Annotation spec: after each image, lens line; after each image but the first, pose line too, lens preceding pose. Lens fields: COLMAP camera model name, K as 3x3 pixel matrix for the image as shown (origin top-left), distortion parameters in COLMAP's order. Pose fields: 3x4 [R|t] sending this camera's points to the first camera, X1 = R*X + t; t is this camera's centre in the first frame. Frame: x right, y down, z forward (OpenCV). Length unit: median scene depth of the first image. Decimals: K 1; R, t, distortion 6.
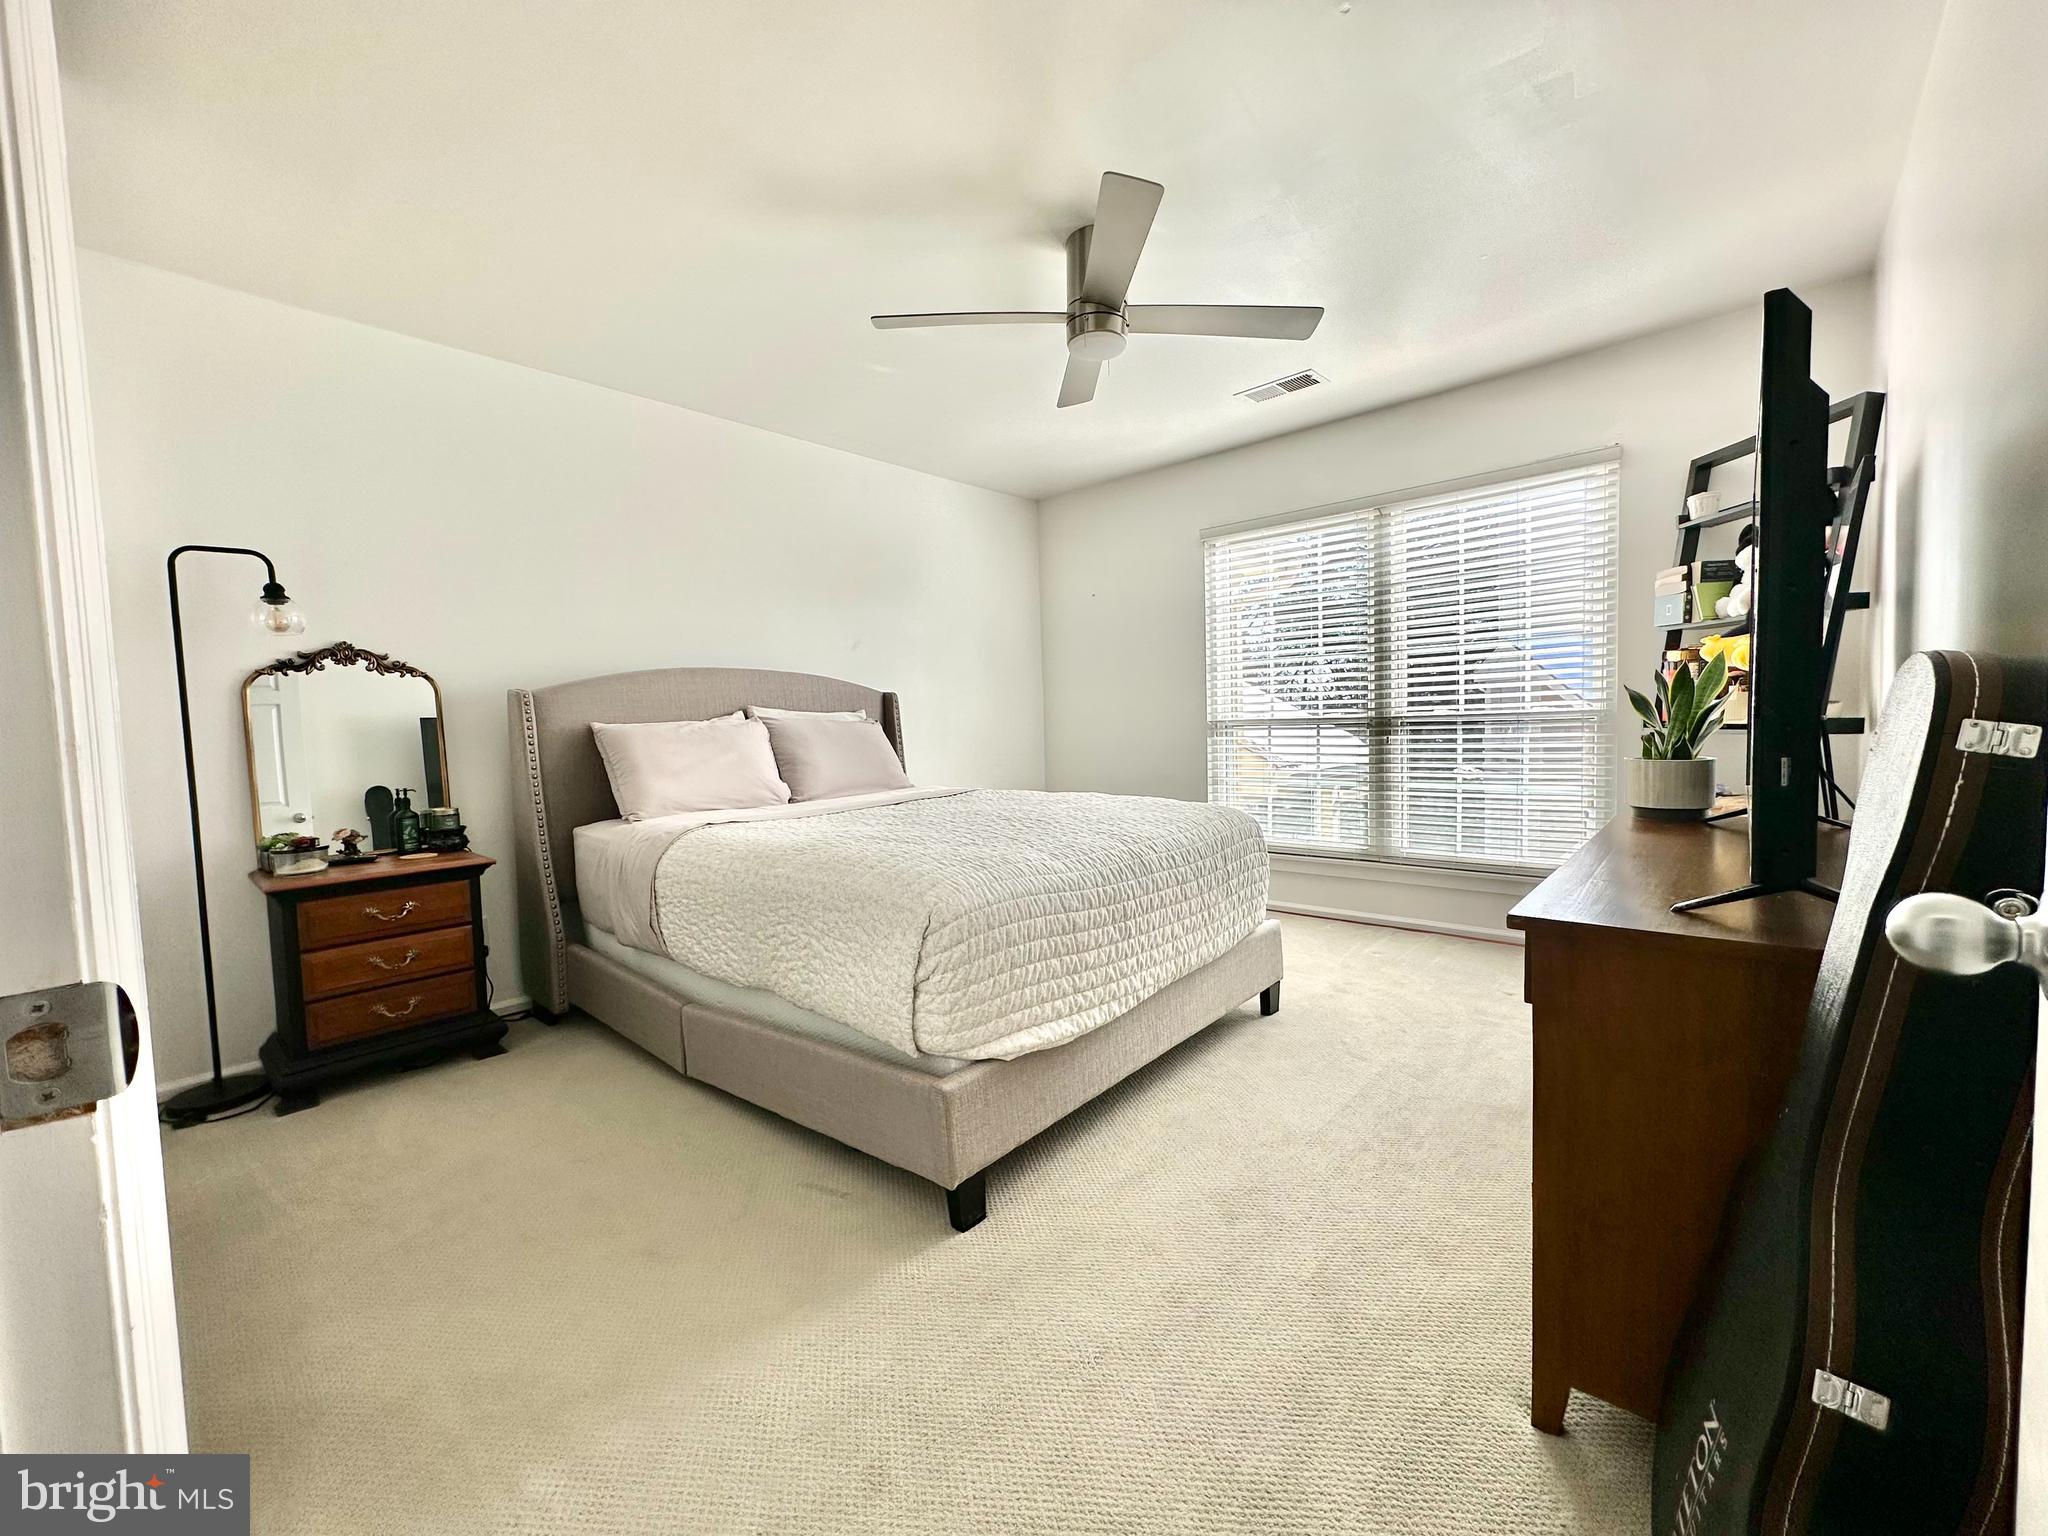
lens RADIAL K [[818.6, 0, 1024.0], [0, 818.6, 768.0], [0, 0, 1]] dist [-0.000824, 0.000368]
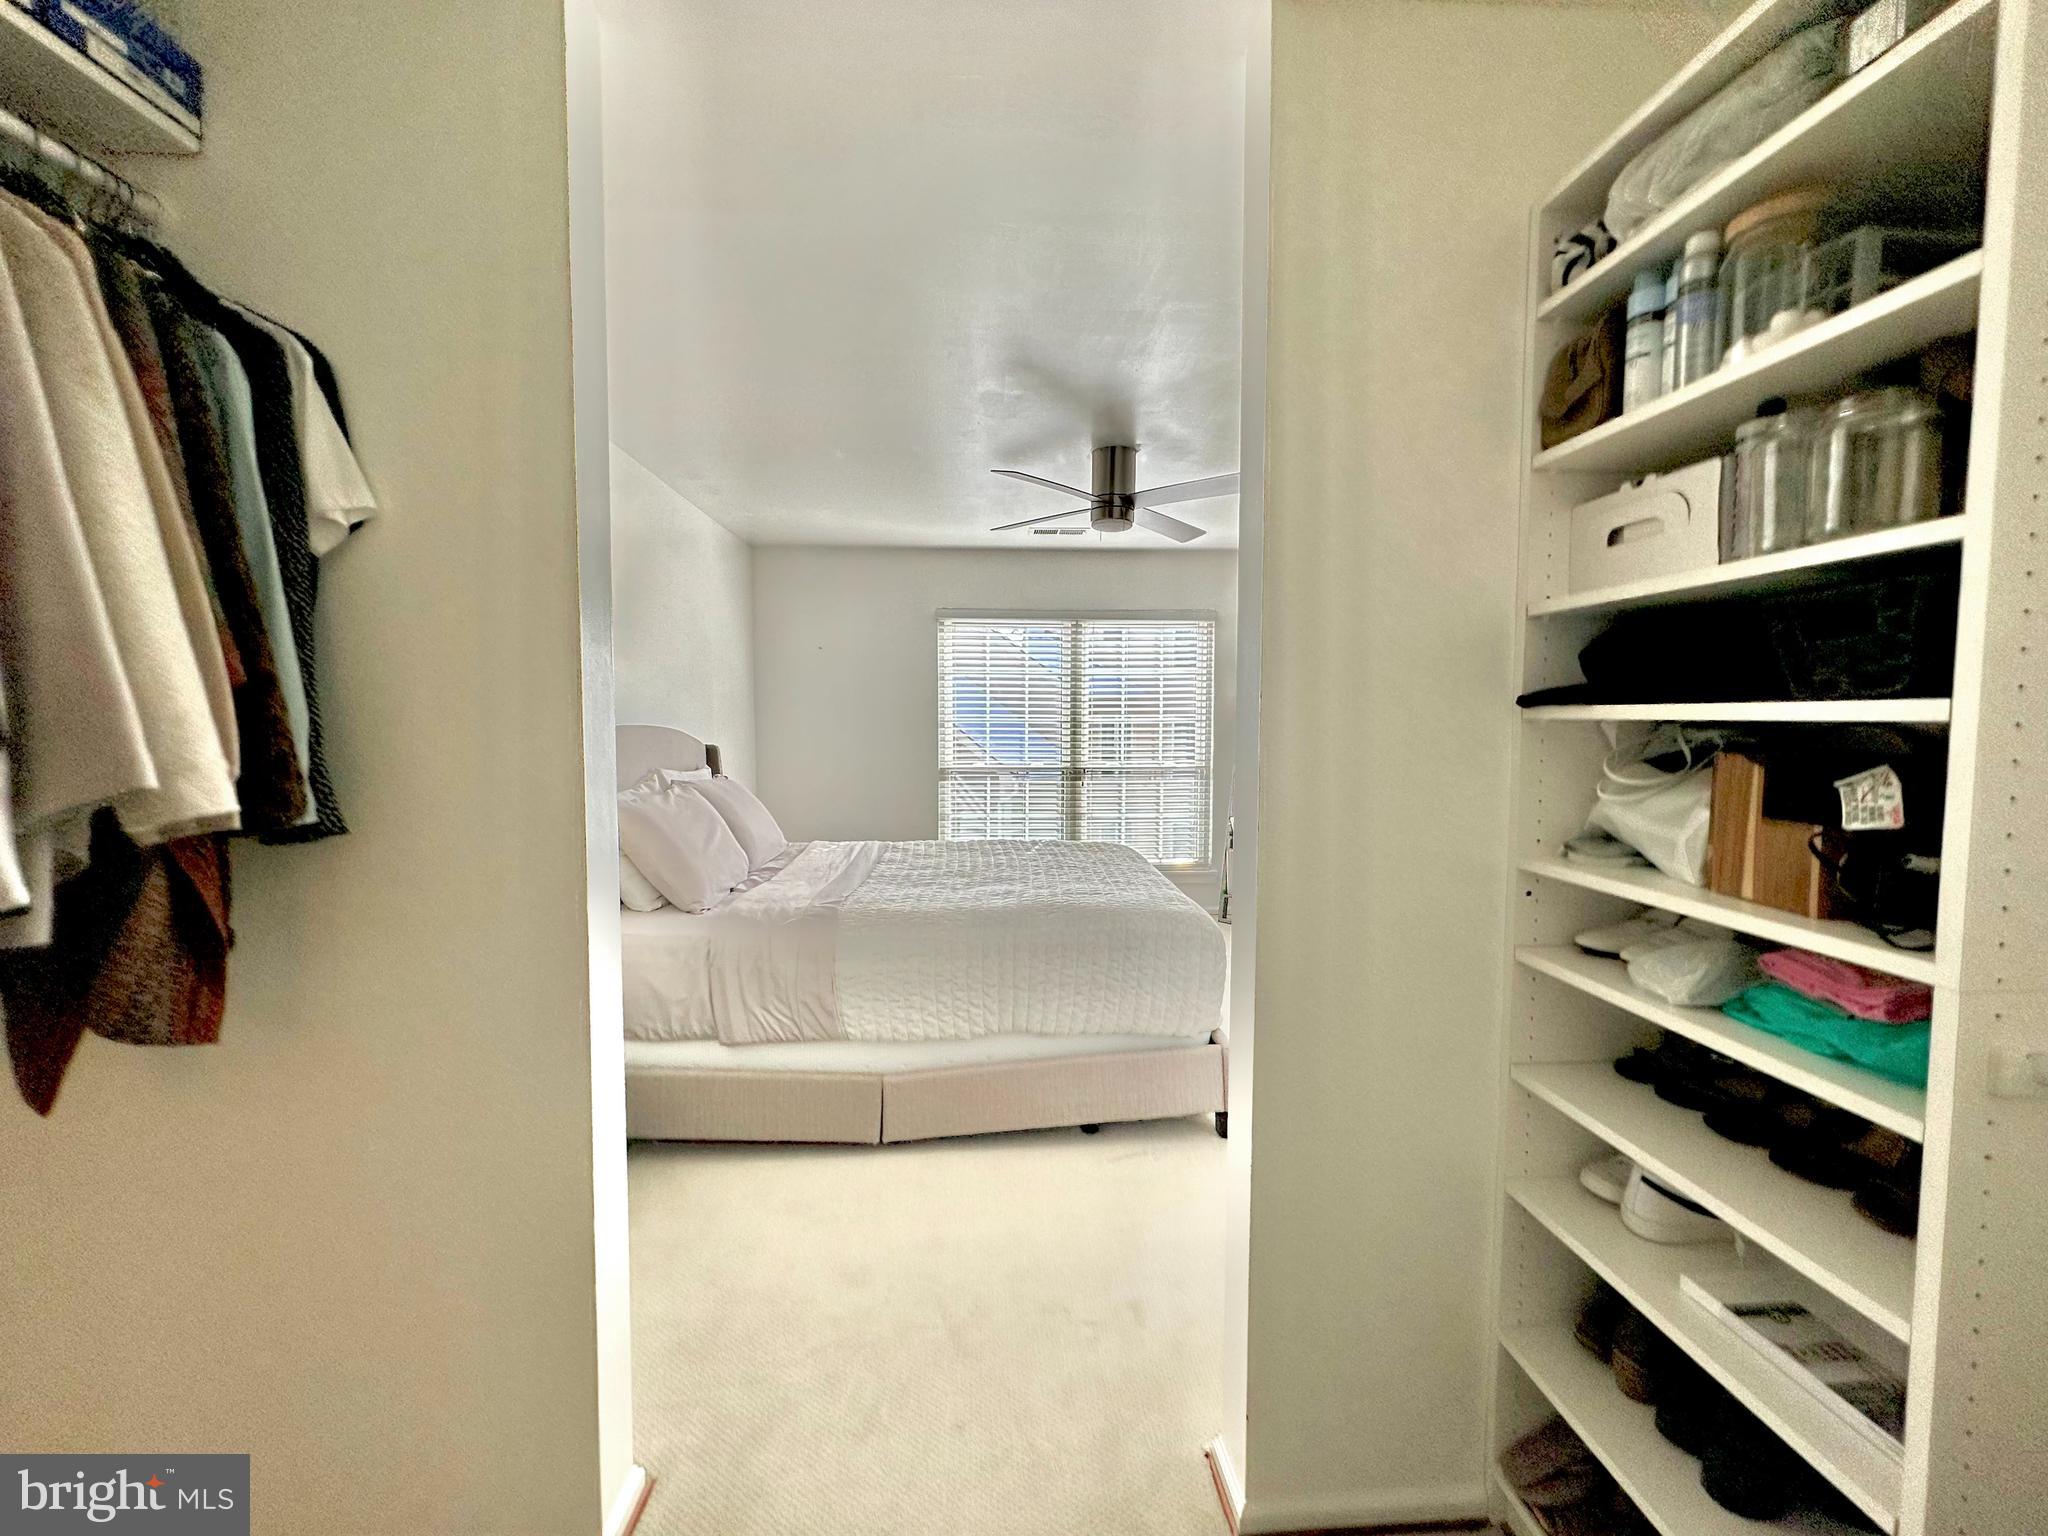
lens RADIAL K [[818.6, 0, 1024.0], [0, 818.6, 768.0], [0, 0, 1]] dist [-0.000824, 0.000368]
pose [[0.697638, -0.013315, 0.716327, -0.638243], [0.020828, 0.999782, -0.001701, -0.061892], [-0.716148, 0.016106, 0.697763, 0.081826]]
